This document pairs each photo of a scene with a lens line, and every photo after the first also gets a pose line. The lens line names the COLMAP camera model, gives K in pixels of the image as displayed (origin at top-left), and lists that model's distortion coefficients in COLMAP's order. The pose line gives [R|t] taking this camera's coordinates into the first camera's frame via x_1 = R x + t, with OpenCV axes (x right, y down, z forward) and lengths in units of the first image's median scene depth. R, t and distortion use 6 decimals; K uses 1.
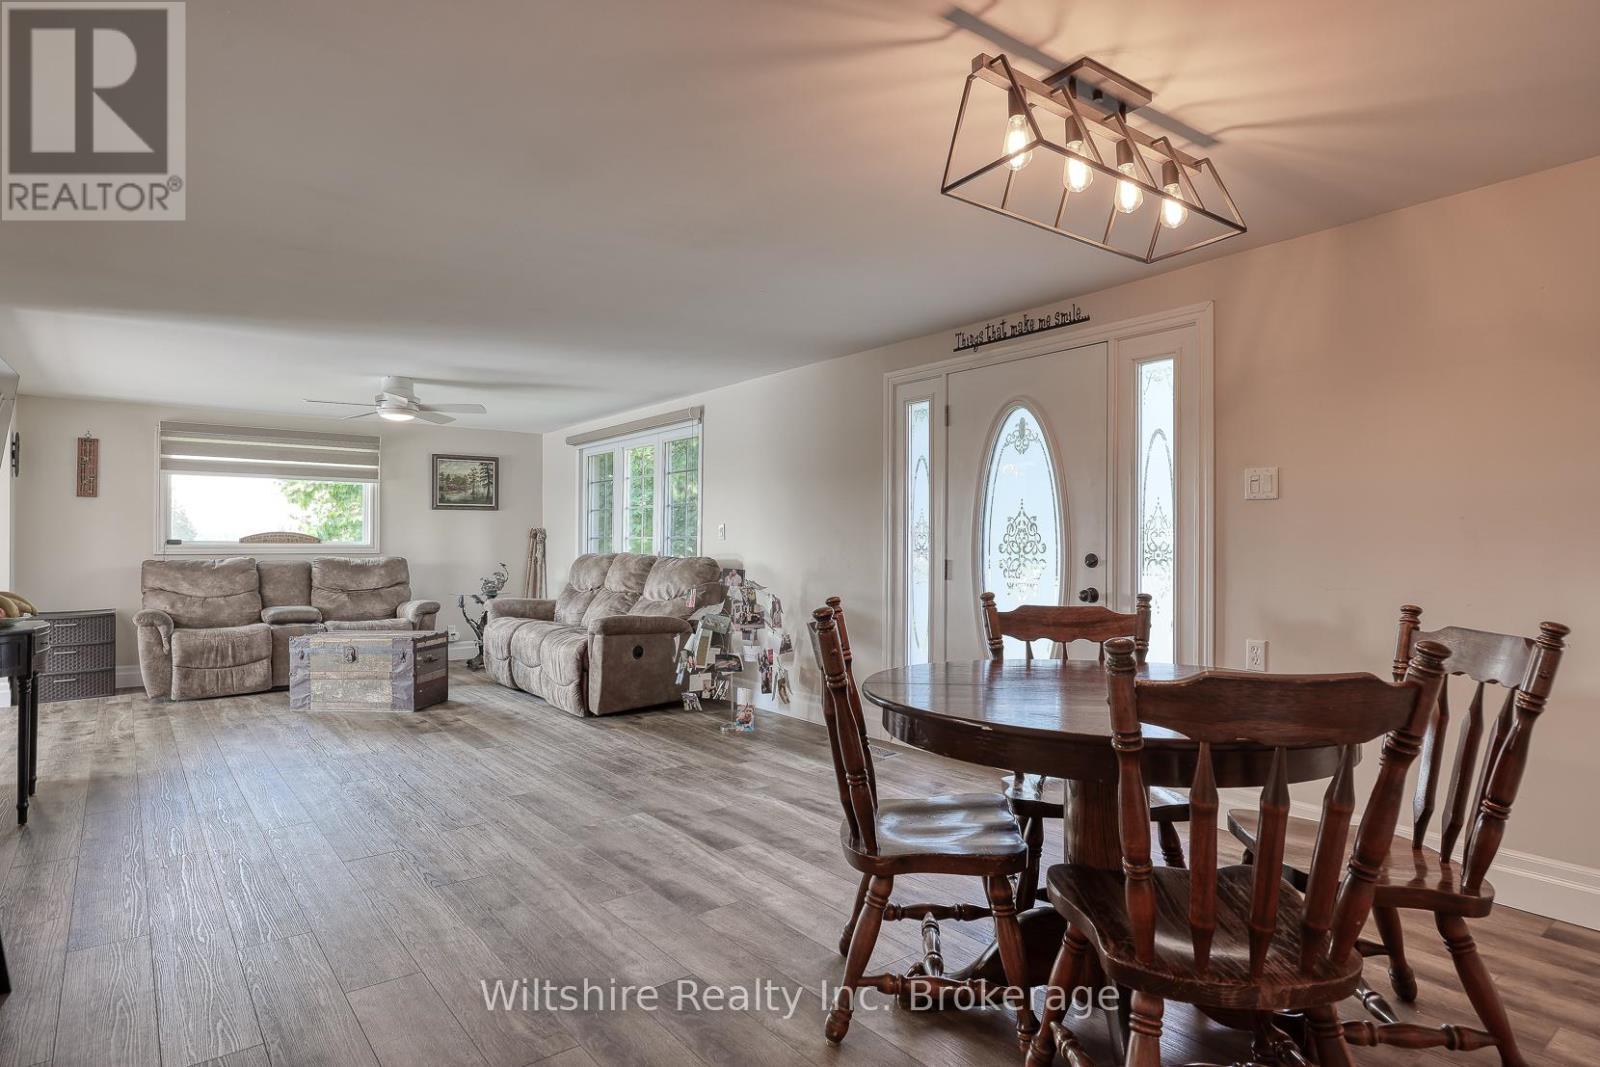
lens RADIAL K [[896.4, 0, 799.1], [0, 896.4, 535.9], [0, 0, 1]] dist [0.001199, 0.000149]
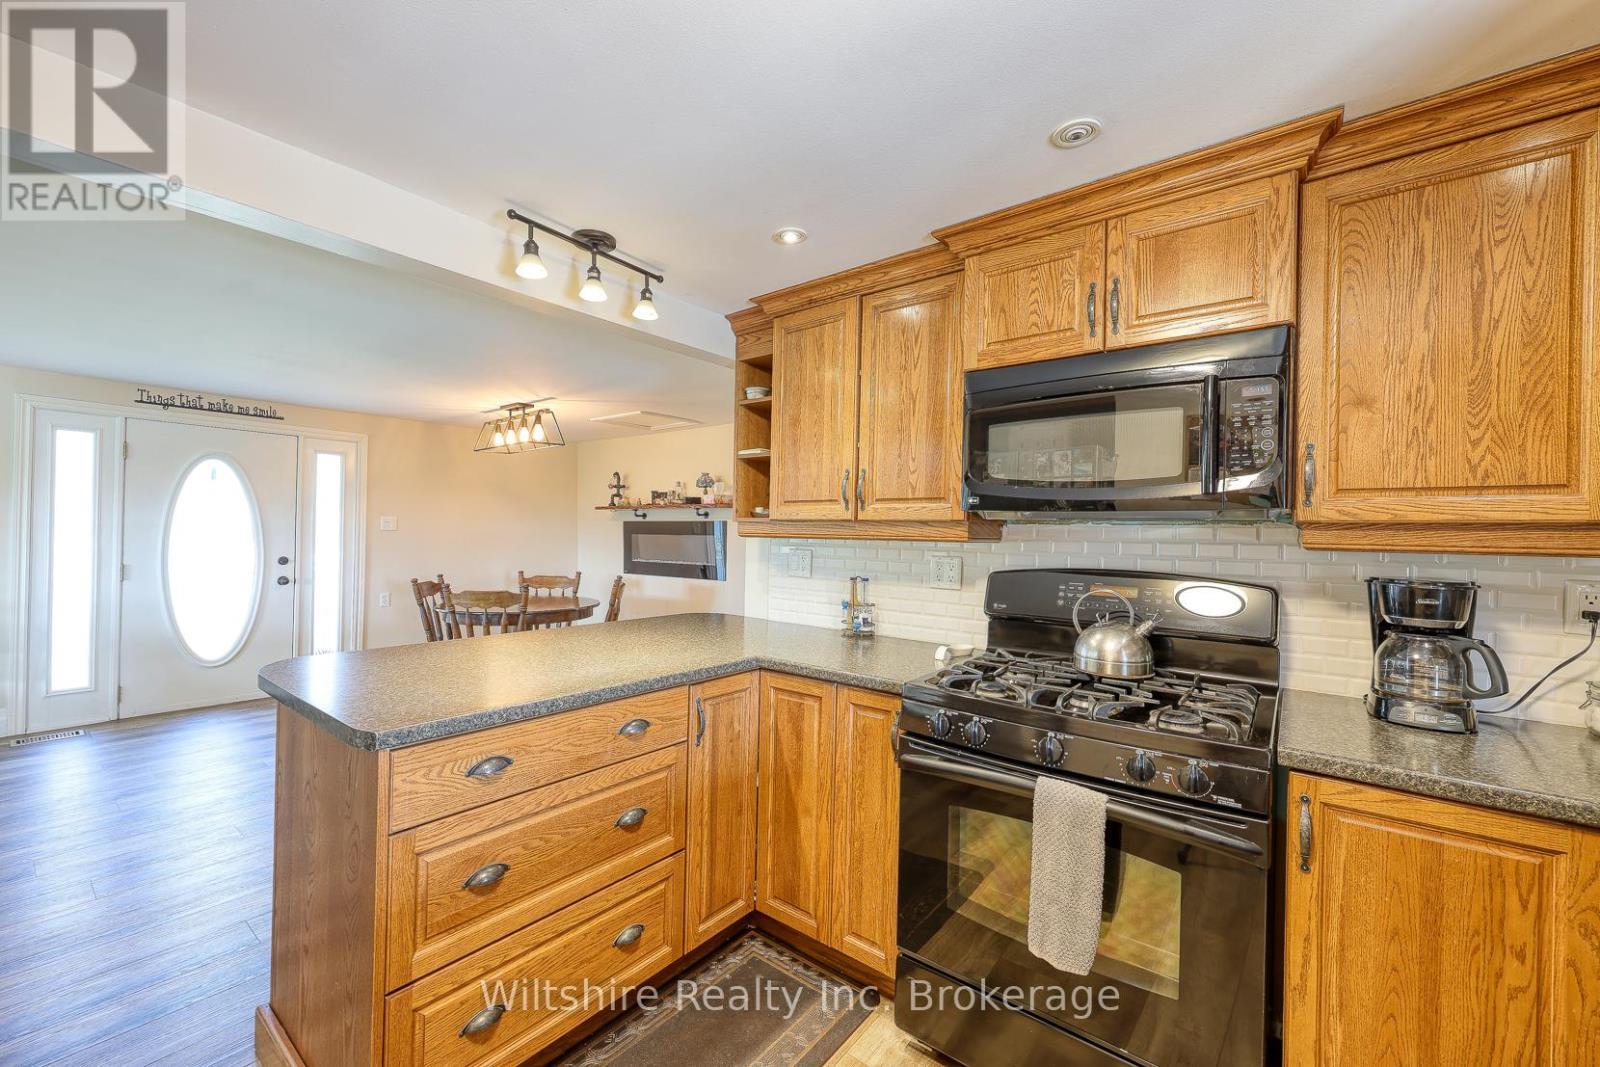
lens RADIAL K [[638.3, 0, 798.6], [0, 638.3, 537.9], [0, 0, 1]] dist [-0.000227, -0.000031]
pose [[-0.258242, -0.005307, 0.966066, -1.053201], [-0.023360, 0.999727, -0.000753, -0.035949], [-0.965798, -0.022761, -0.258295, 0.344699]]
